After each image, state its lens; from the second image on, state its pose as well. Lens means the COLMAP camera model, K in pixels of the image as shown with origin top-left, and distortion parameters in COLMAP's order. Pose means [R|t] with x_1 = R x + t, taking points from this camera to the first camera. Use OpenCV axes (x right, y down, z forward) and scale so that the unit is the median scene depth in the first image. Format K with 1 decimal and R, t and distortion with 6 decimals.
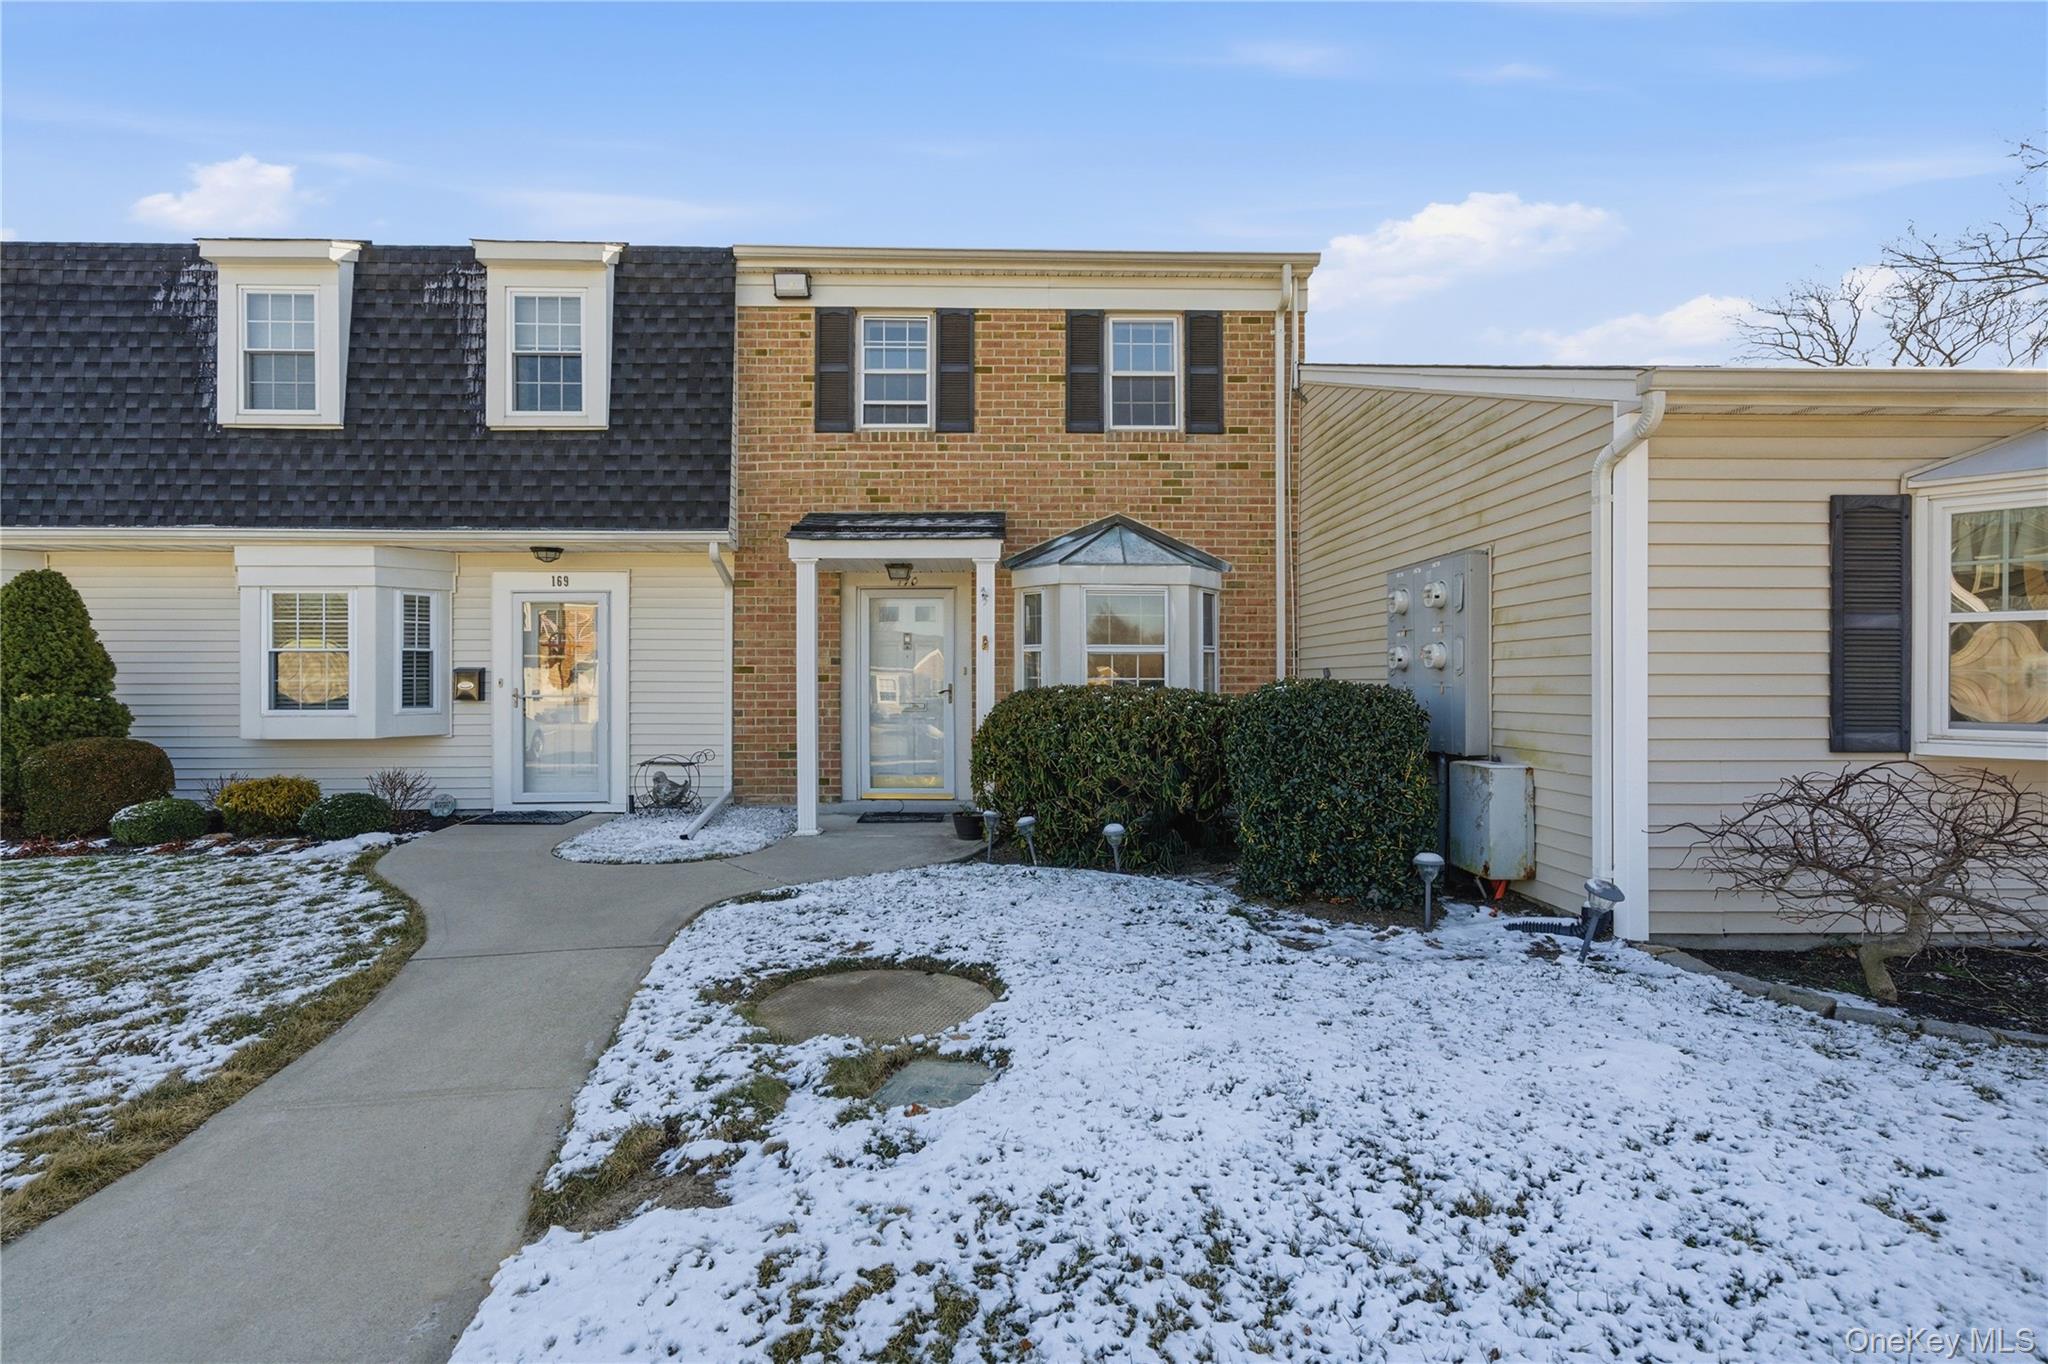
lens RADIAL K [[952.4, 0, 1019.5], [0, 952.4, 684.2], [0, 0, 1]] dist [-0.026918, 0.003254]
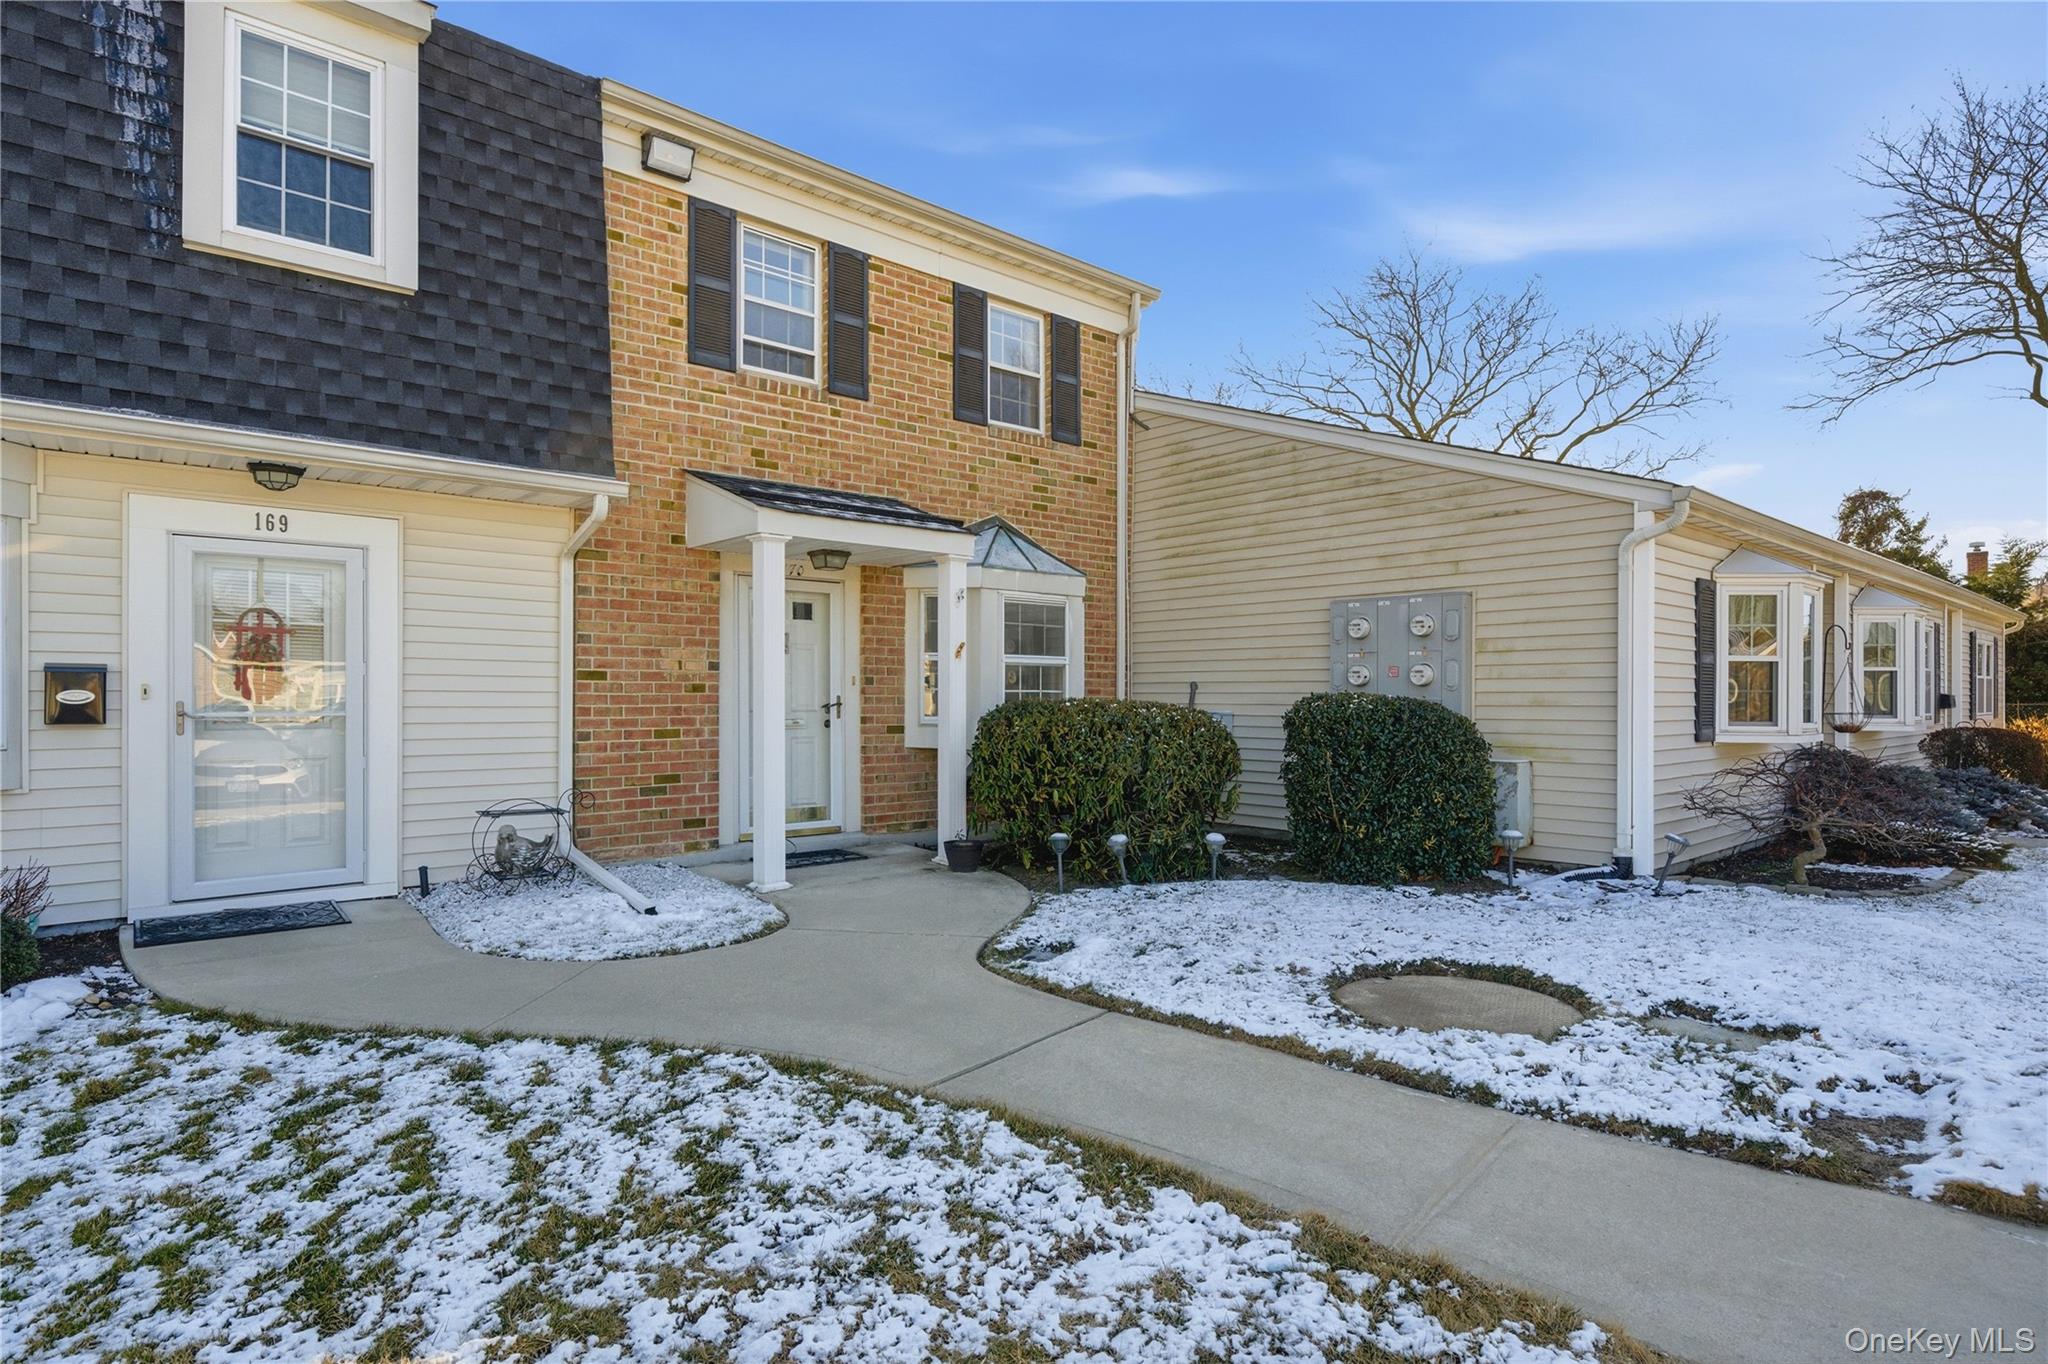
lens RADIAL K [[1075.1, 0, 1027.4], [0, 1075.1, 702.5], [0, 0, 1]] dist [0.004871, -0.011283]
pose [[0.767305, 0.000057, 0.641282, -0.557178], [-0.002820, 0.999991, 0.003285, 0.001668], [-0.641276, -0.004329, 0.767298, 0.169007]]
